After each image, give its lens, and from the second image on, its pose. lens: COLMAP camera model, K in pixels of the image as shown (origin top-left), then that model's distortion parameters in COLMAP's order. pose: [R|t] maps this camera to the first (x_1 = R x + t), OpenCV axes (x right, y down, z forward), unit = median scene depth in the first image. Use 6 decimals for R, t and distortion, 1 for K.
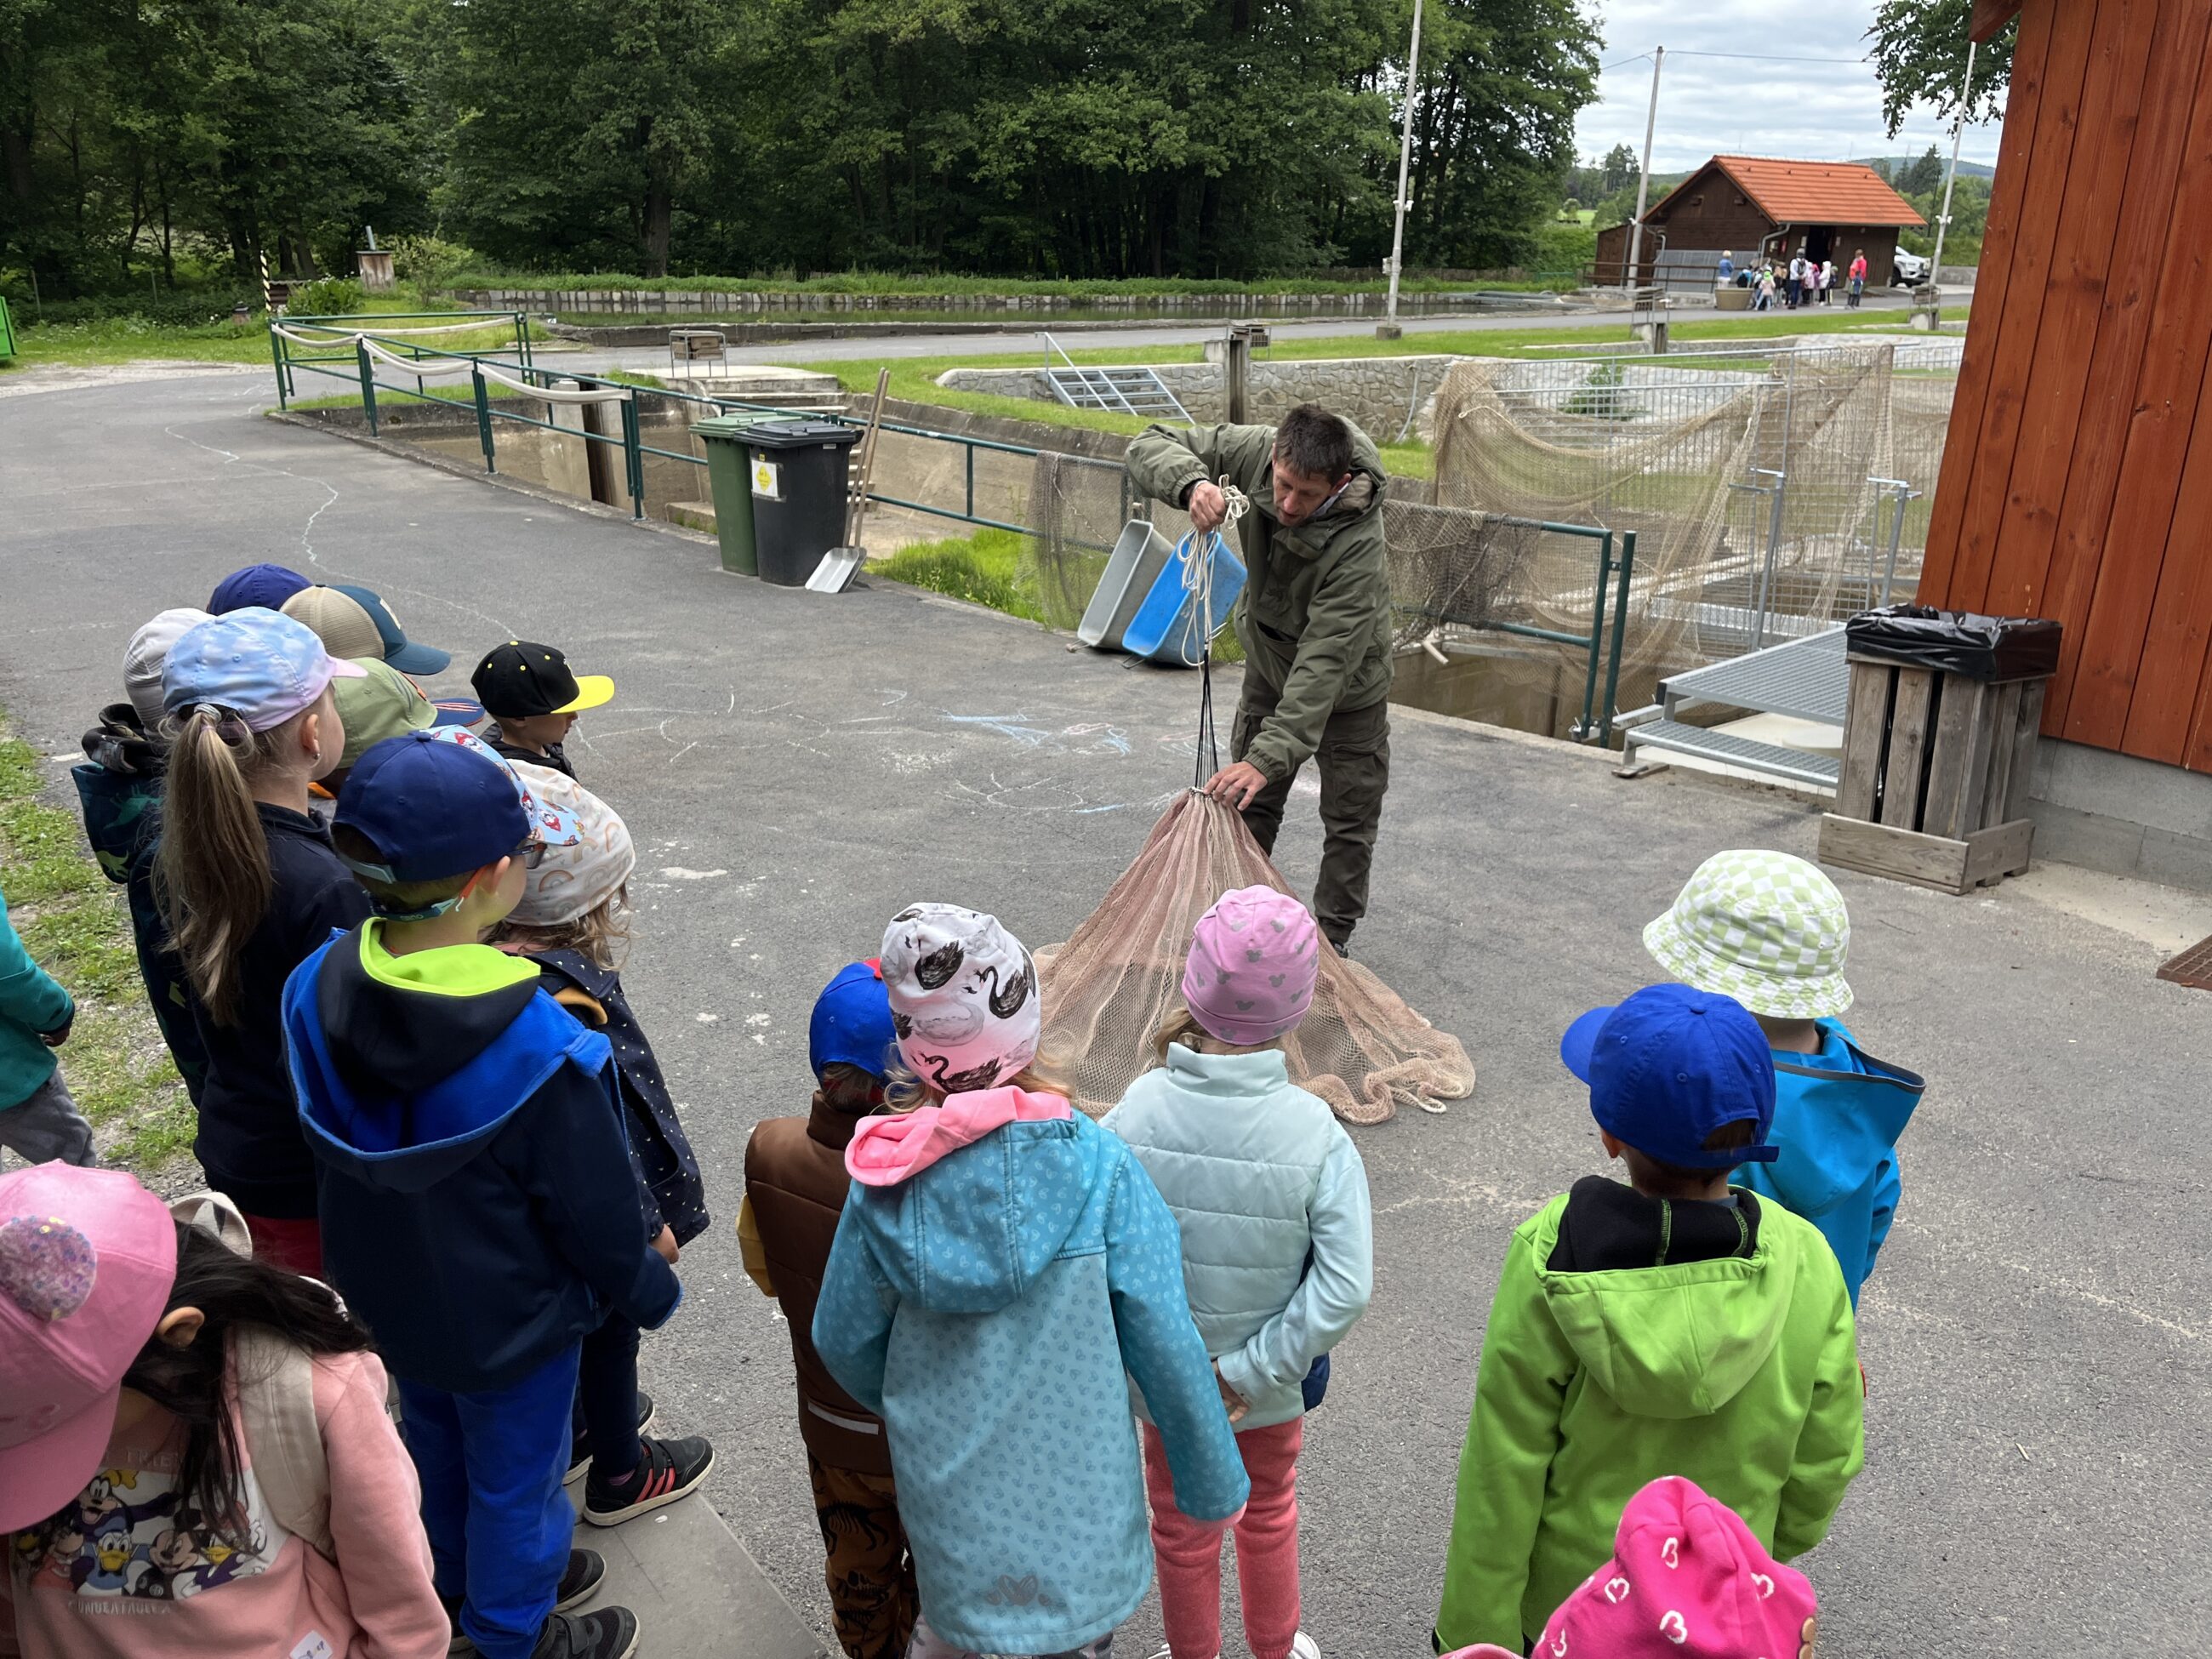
lens RADIAL K [[1660.8, 0, 1125.9], [0, 1660.8, 829.7], [0, 0, 1]] dist [0.060289, -0.079620]
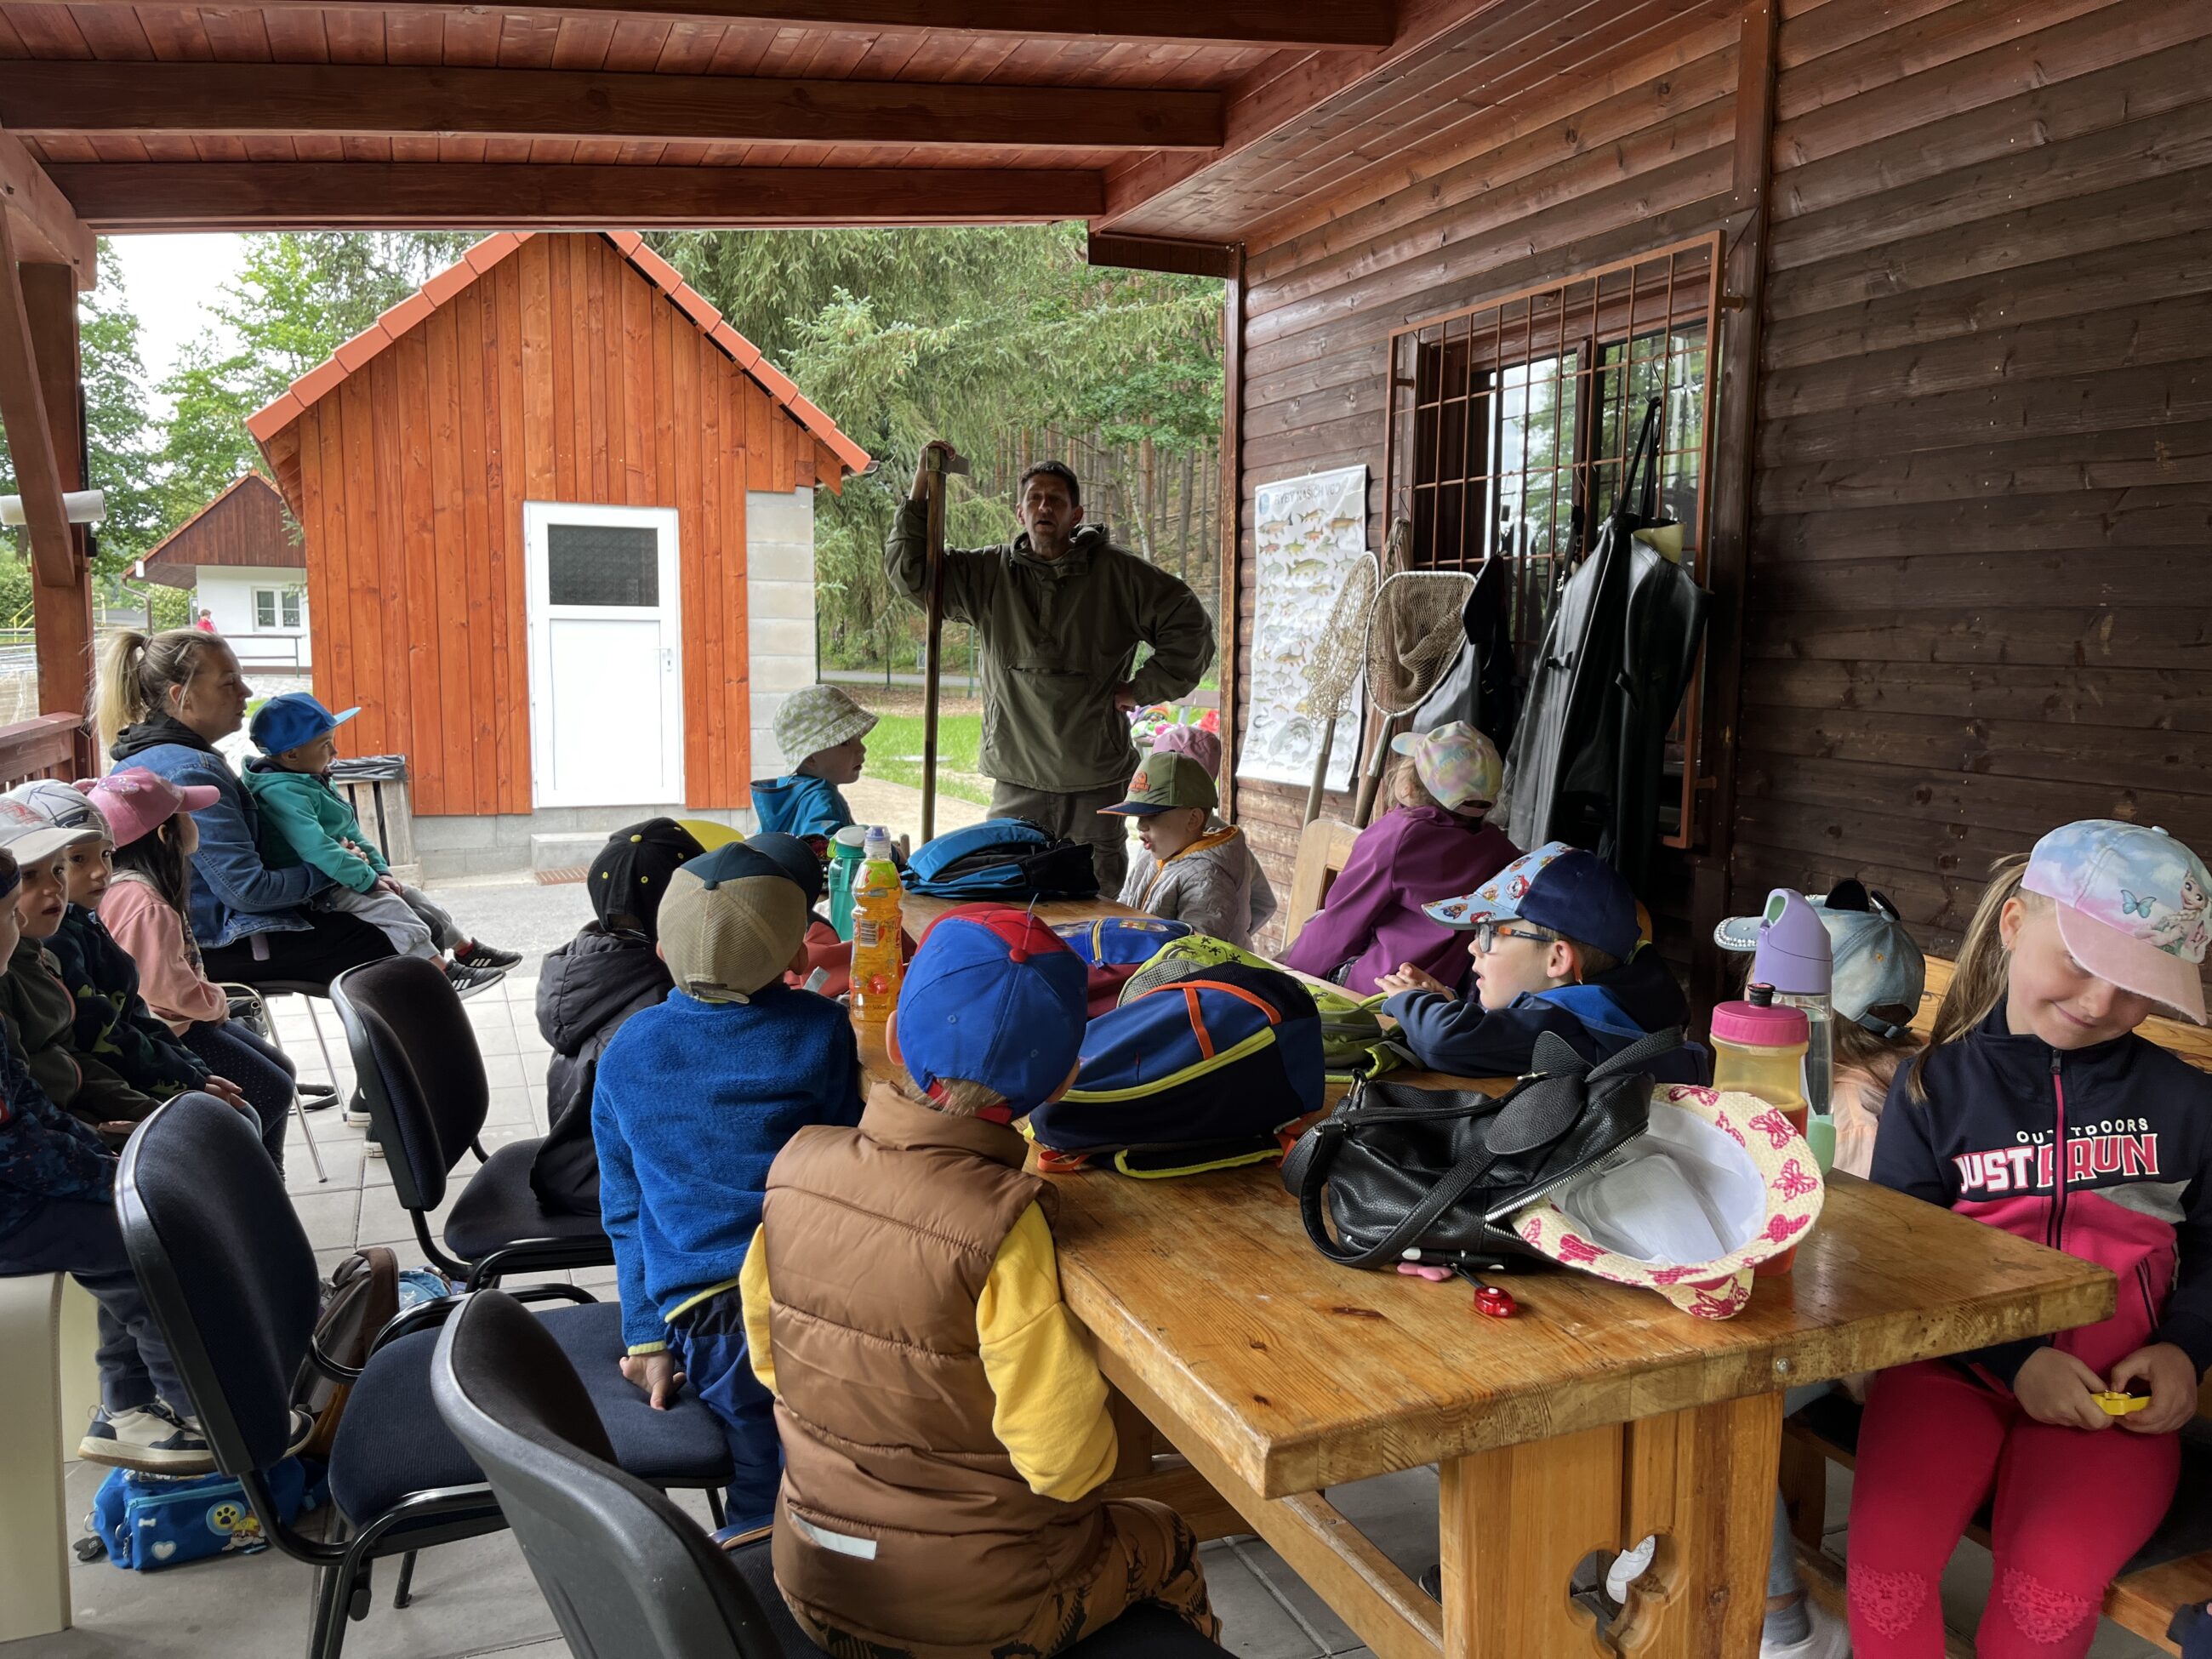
lens RADIAL K [[1660.8, 0, 1123.4], [0, 1660.8, 838.0], [0, 0, 1]] dist [0.060289, -0.079620]
pose [[0.279498, -0.126638, 0.951758, -0.123634], [0.317859, 0.947573, 0.032737, 0.019595], [-0.906006, 0.293375, 0.305097, -0.037669]]
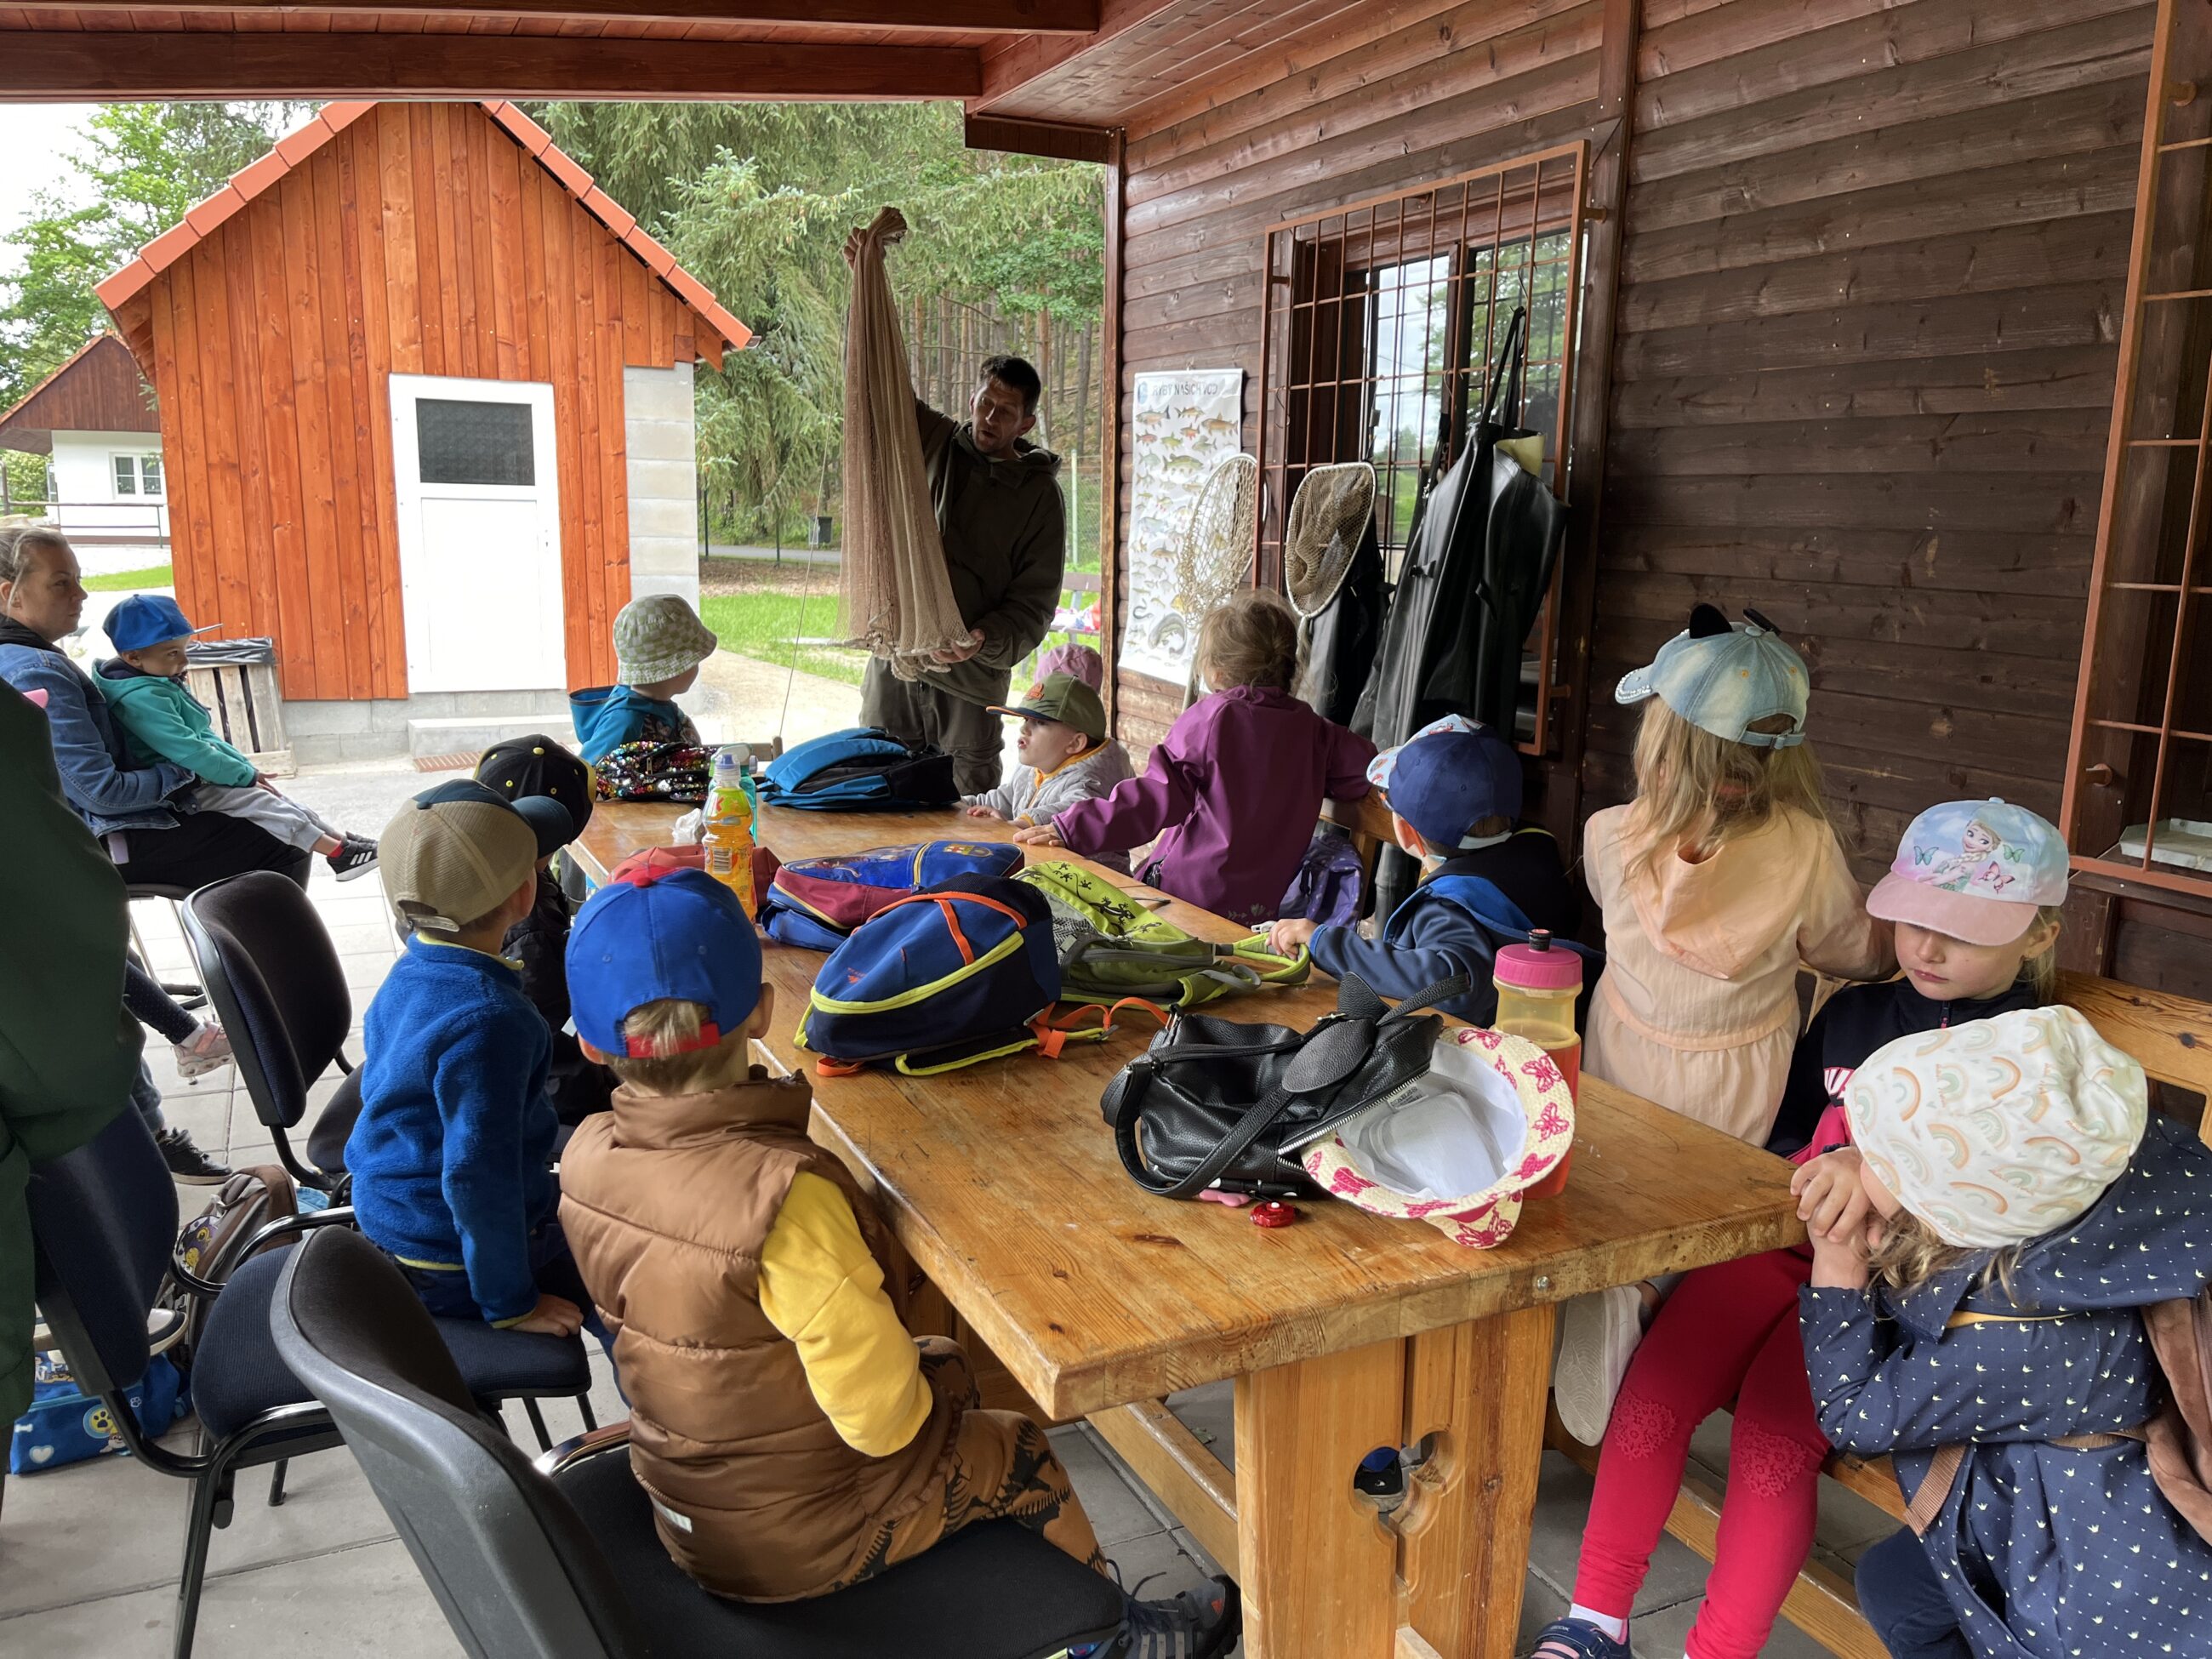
lens RADIAL K [[1660.8, 0, 1108.2], [0, 1660.8, 838.4], [0, 0, 1]] dist [0.060289, -0.079620]
pose [[0.230817, -0.196248, 0.953001, -0.124198], [0.313368, 0.942255, 0.118138, 0.018757], [-0.921154, 0.271372, 0.278986, -0.039666]]
